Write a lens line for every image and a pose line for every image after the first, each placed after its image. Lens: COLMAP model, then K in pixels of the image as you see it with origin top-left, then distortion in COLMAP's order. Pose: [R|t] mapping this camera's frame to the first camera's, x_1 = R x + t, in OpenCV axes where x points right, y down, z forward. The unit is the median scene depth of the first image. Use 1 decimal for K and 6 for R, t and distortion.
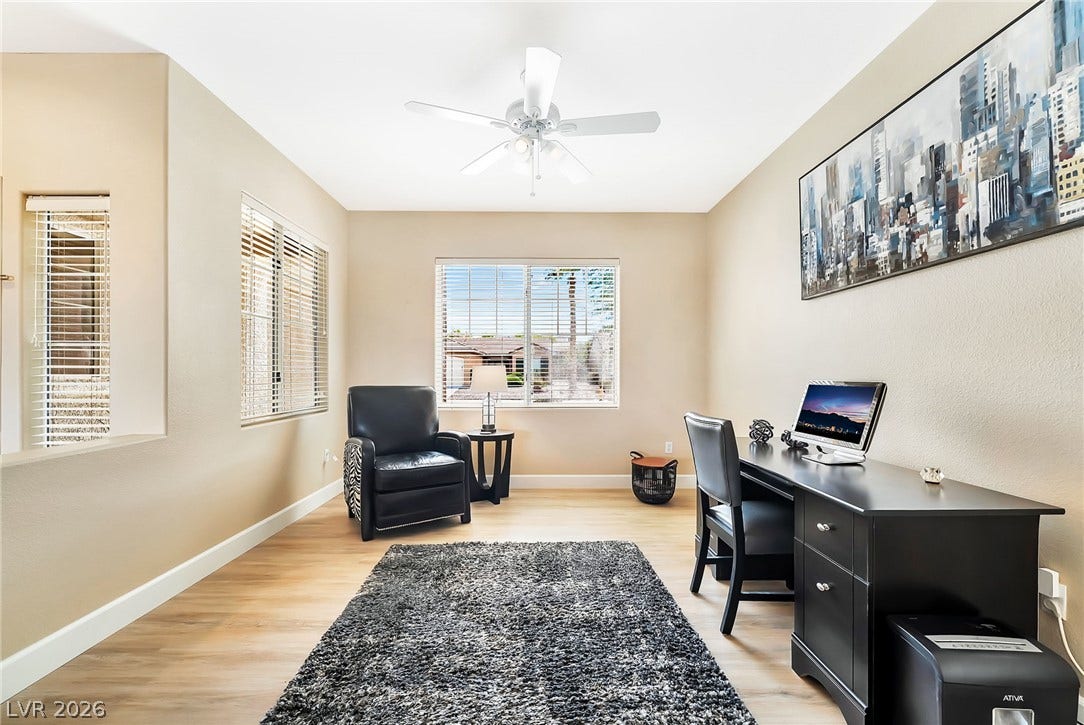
lens RADIAL K [[449.8, 0, 533.7], [0, 449.8, 369.5], [0, 0, 1]] dist [-0.000199, -0.000079]
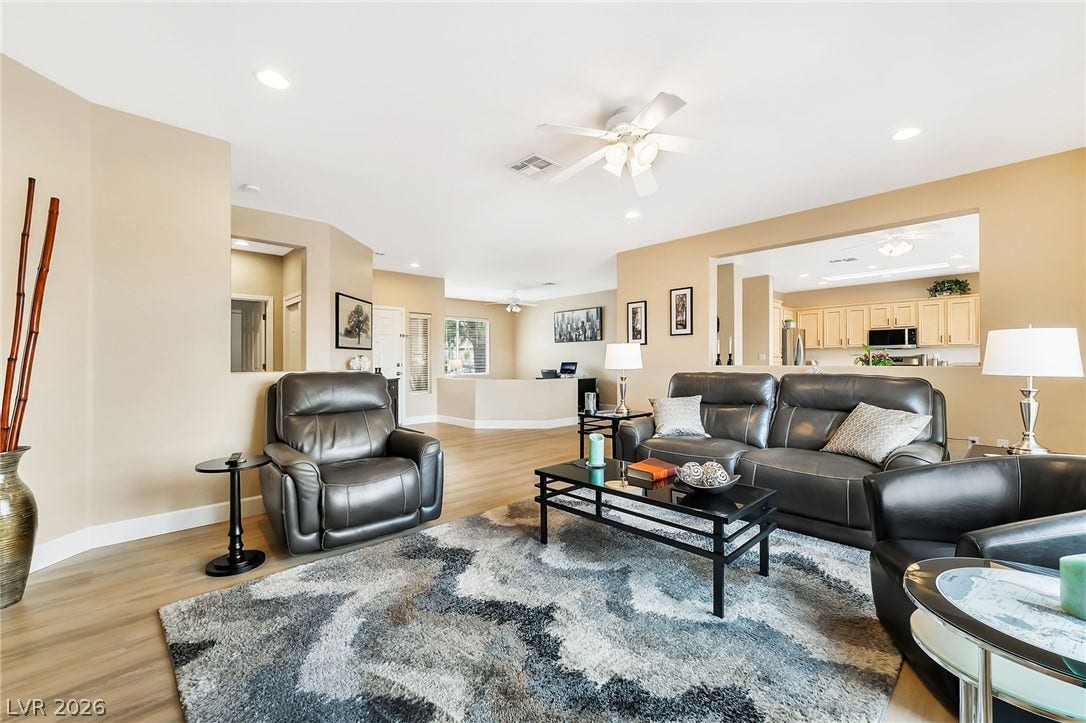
lens RADIAL K [[407.4, 0, 563.1], [0, 407.4, 361.9], [0, 0, 1]] dist [-0.000944, -0.000033]
pose [[0.687581, -0.007440, 0.726070, -2.674074], [0.003056, 0.999968, 0.007353, -0.009986], [-0.726101, -0.002837, 0.687582, -2.093493]]
